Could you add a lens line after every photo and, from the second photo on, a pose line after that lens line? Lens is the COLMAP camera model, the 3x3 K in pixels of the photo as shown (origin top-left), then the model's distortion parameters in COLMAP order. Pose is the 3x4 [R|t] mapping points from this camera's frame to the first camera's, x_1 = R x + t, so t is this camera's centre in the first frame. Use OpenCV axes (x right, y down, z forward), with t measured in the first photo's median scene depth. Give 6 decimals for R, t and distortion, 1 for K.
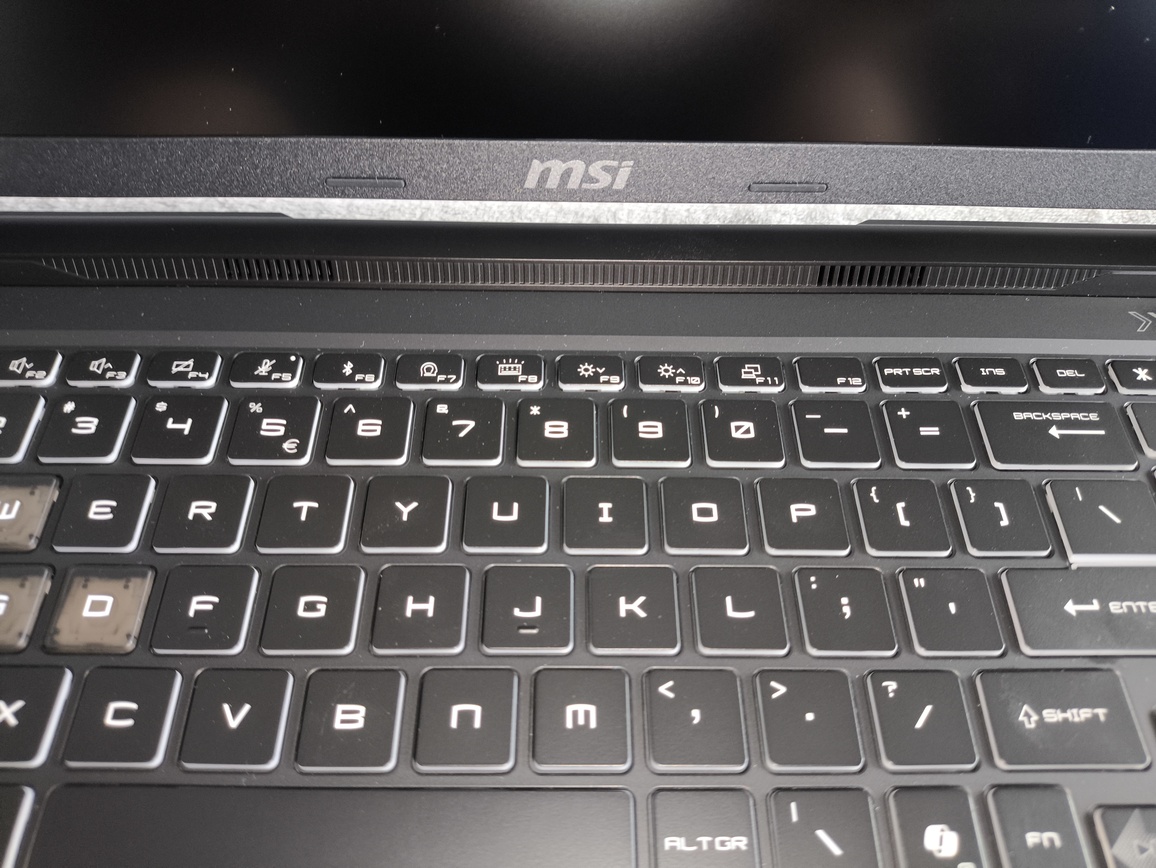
lens RADIAL K [[880.9, 0, 580.9], [0, 880.9, 433.0], [0, 0, 1]] dist [0.084125, -0.233516]
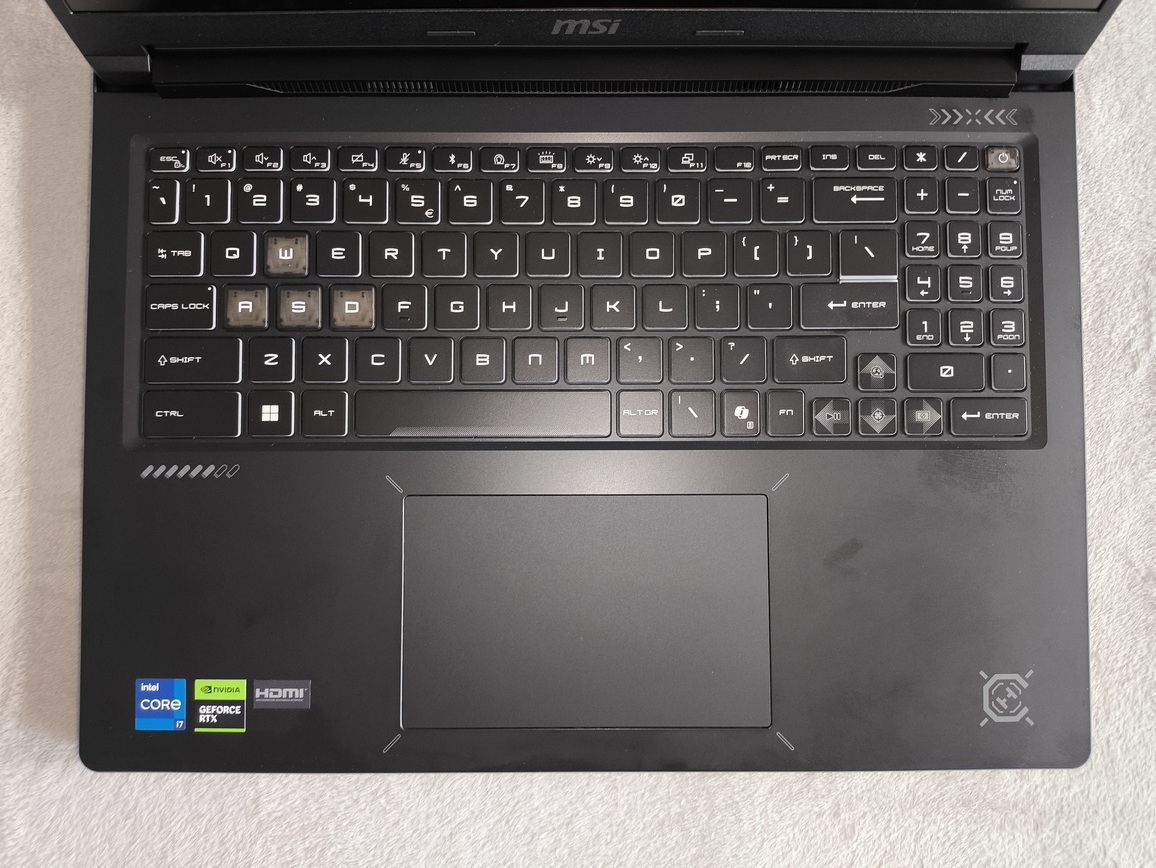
lens RADIAL K [[865.7, 0, 580.4], [0, 865.7, 437.4], [0, 0, 1]] dist [-0.033035, 0.000105]
pose [[0.999882, 0.000823, -0.015368, 0.012587], [0.007346, 0.851915, 0.523628, -0.515514], [0.013523, -0.523679, 0.851808, -0.748435]]
